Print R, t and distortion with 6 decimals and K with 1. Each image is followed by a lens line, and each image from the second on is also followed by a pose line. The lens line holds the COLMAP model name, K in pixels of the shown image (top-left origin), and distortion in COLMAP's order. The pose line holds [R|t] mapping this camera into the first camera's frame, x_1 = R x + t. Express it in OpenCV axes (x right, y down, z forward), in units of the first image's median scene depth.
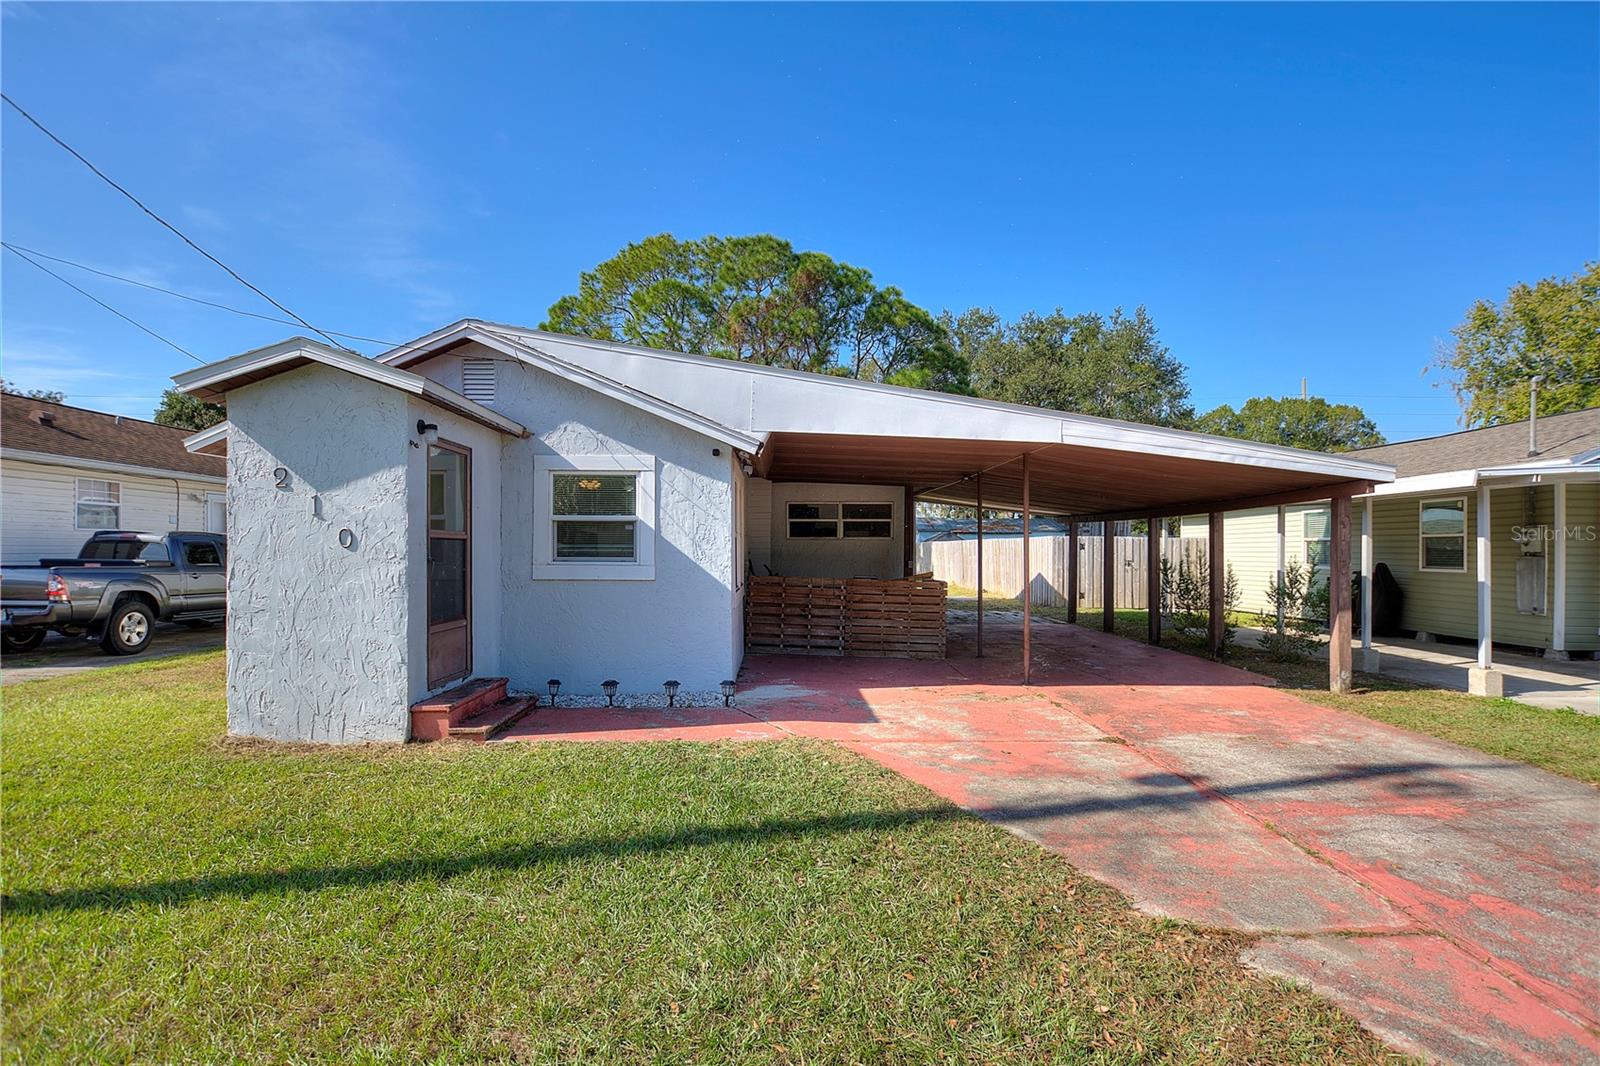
lens RADIAL K [[728.6, 0, 805.7], [0, 728.6, 534.6], [0, 0, 1]] dist [-0.024819, 0.000442]
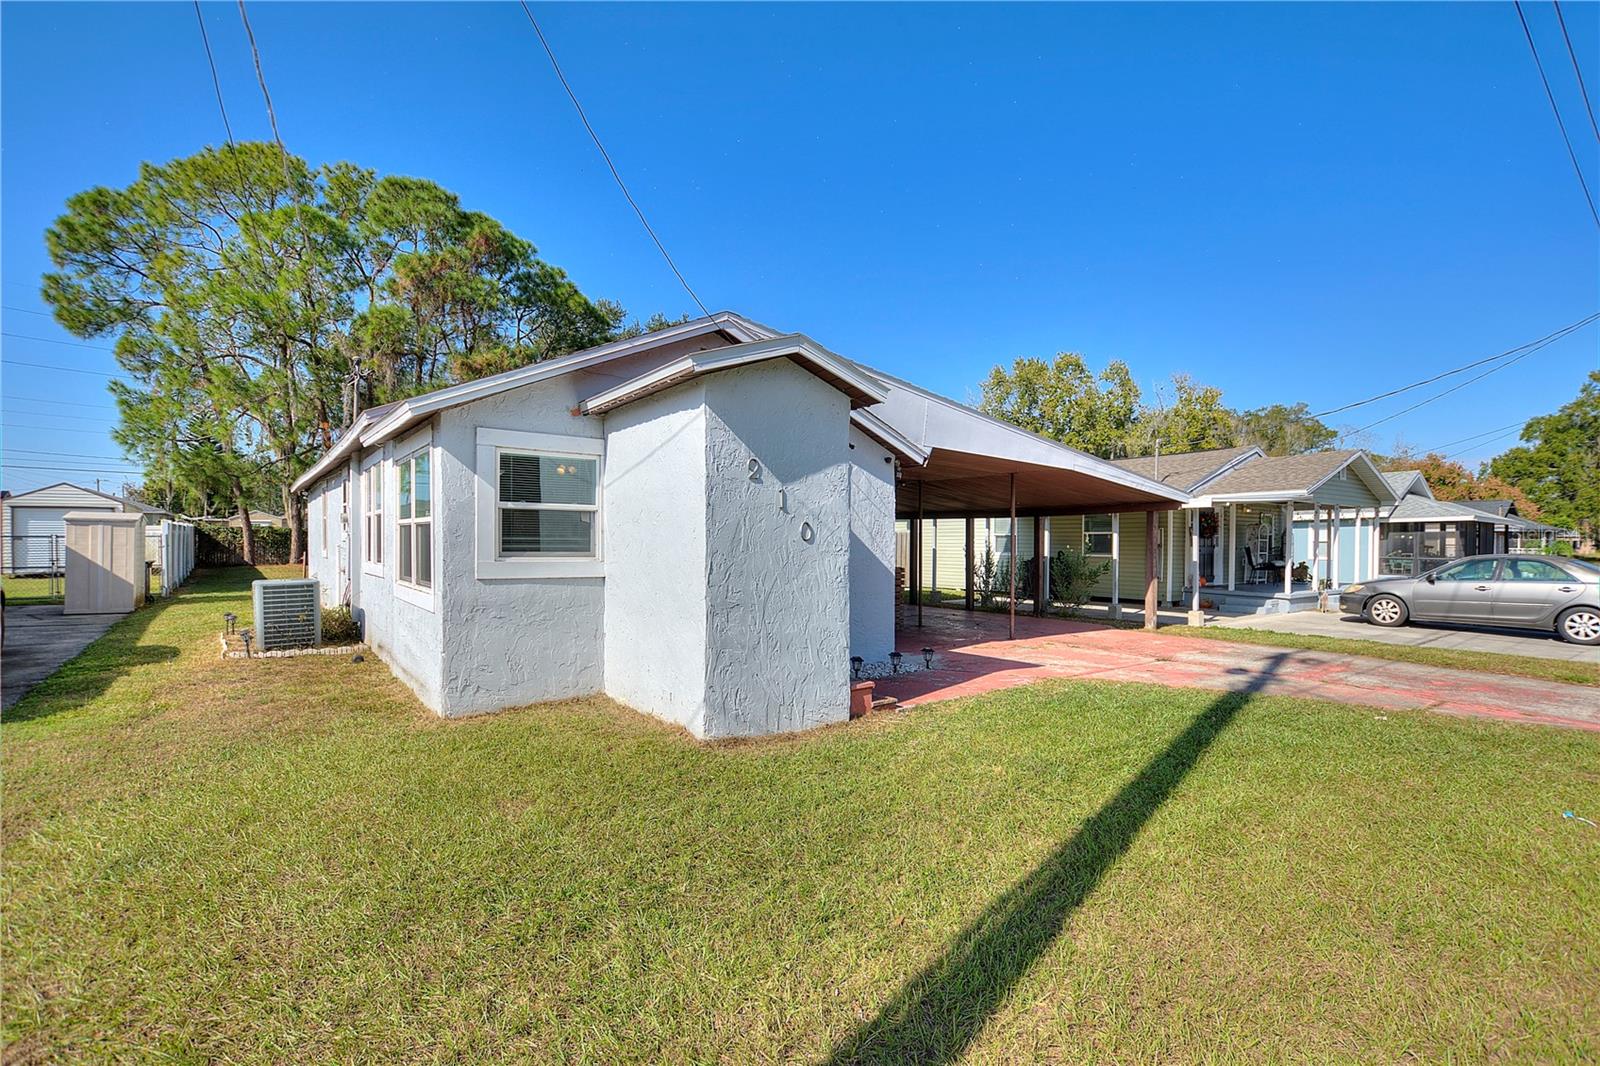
lens RADIAL K [[728.6, 0, 805.7], [0, 728.6, 534.6], [0, 0, 1]] dist [-0.024819, 0.000442]
pose [[0.819256, 0.006858, 0.573387, -0.916493], [-0.014065, 0.999868, 0.008138, 0.000758], [-0.573256, -0.014731, 0.819244, 0.105812]]
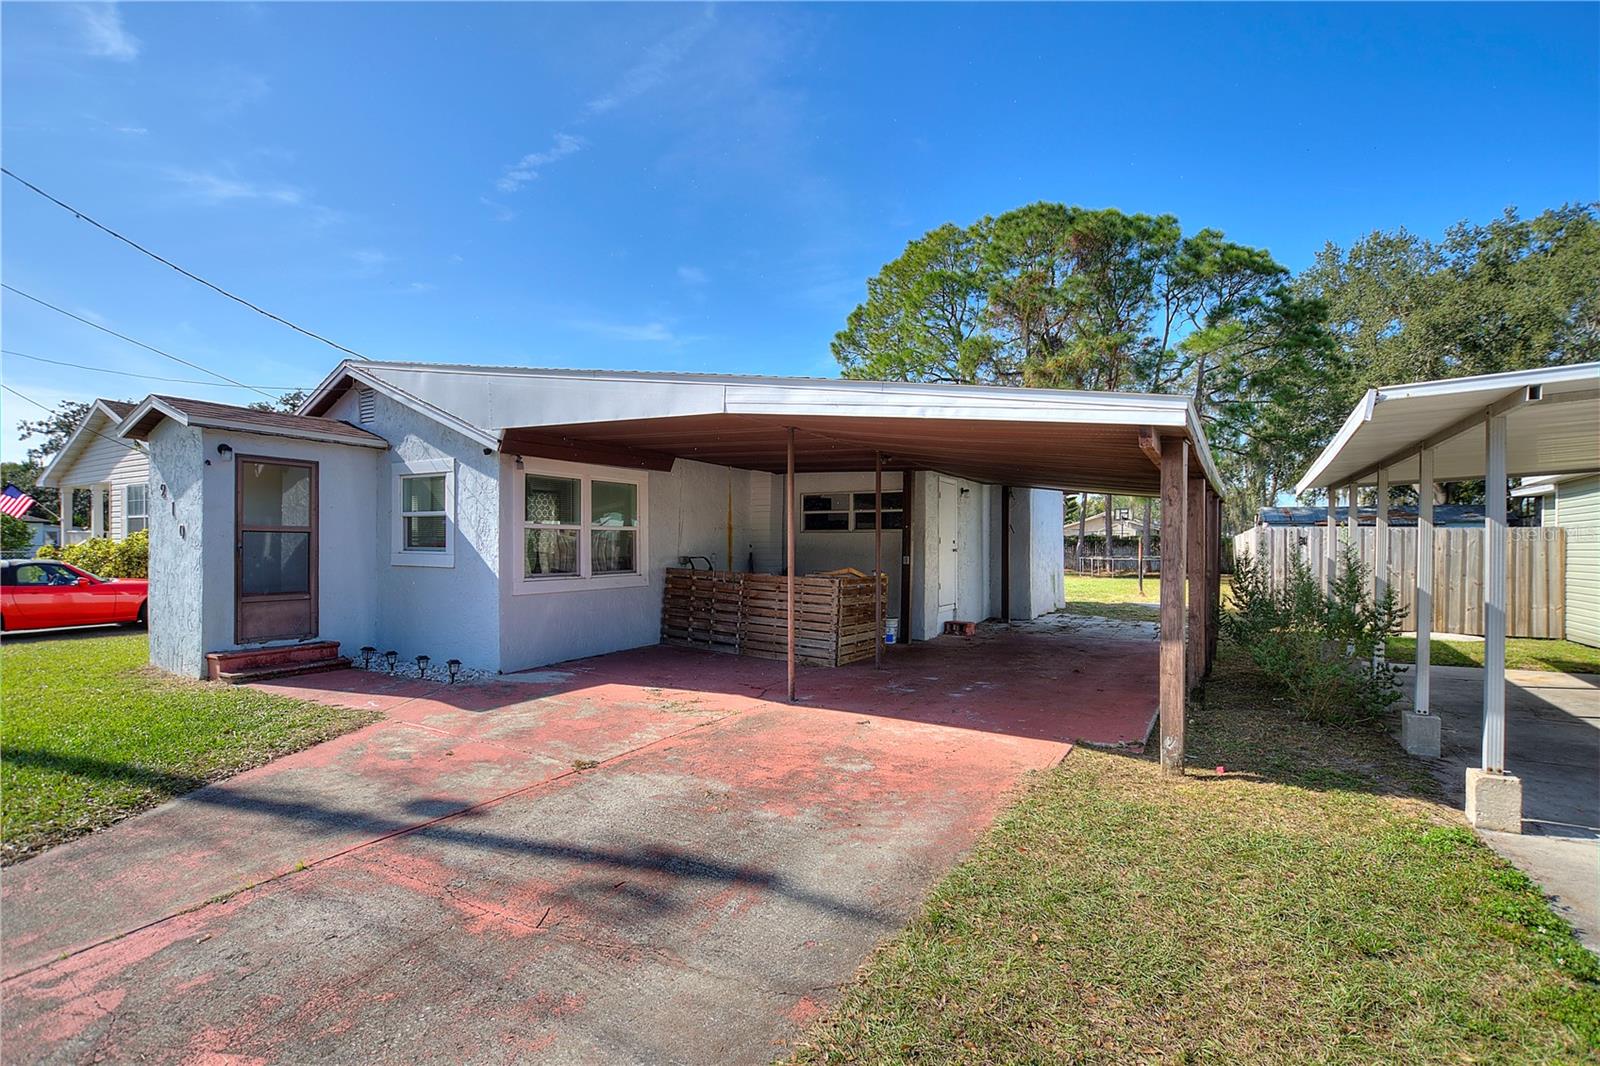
lens RADIAL K [[728.6, 0, 805.7], [0, 728.6, 534.6], [0, 0, 1]] dist [-0.024819, 0.000442]
pose [[0.853091, -0.004997, -0.521738, 0.851576], [0.007379, 0.999970, 0.002488, 0.012275], [0.521710, -0.005972, 0.853102, 0.325125]]
